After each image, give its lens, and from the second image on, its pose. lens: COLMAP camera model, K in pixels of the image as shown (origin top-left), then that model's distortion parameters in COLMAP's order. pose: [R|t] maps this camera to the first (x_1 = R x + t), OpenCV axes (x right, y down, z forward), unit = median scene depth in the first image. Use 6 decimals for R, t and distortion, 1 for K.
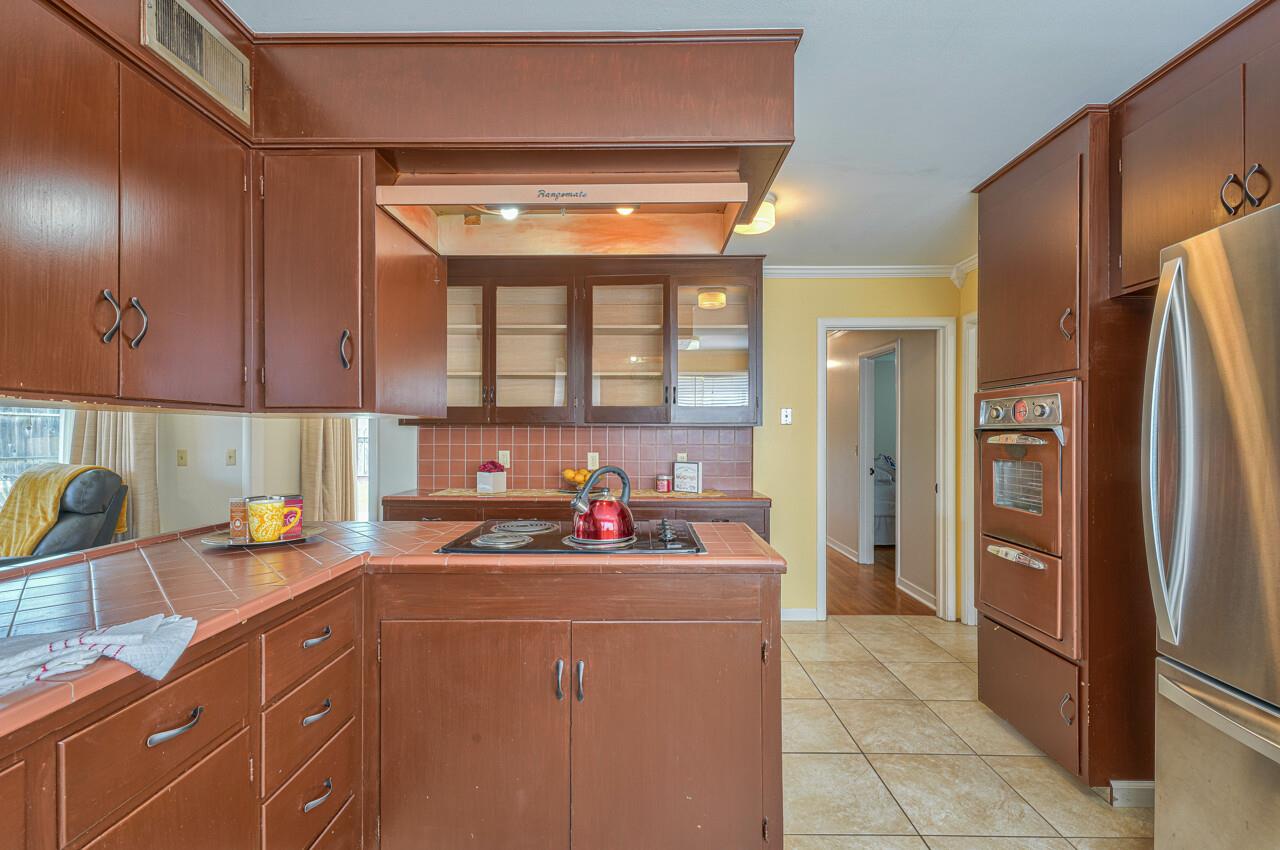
lens RADIAL K [[545.2, 0, 640.1], [0, 545.2, 431.4], [0, 0, 1]] dist [0.005132, -0.000946]
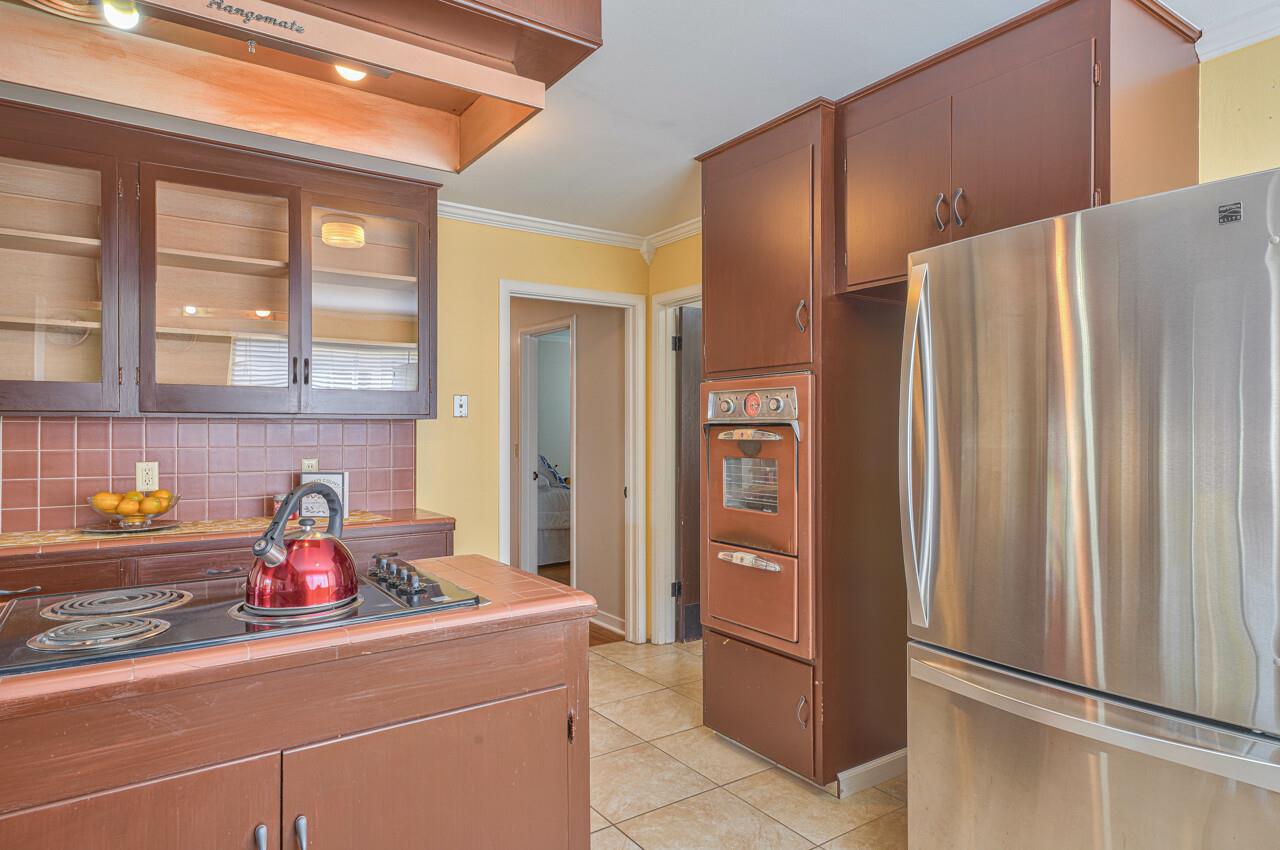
lens RADIAL K [[719.5, 0, 637.7], [0, 719.5, 422.9], [0, 0, 1]] dist [0.005519, 0.004344]
pose [[0.824756, 0.002538, 0.565483, -0.173005], [0.000143, 0.999989, -0.004696, -0.000149], [-0.565489, 0.003954, 0.824747, 0.102501]]
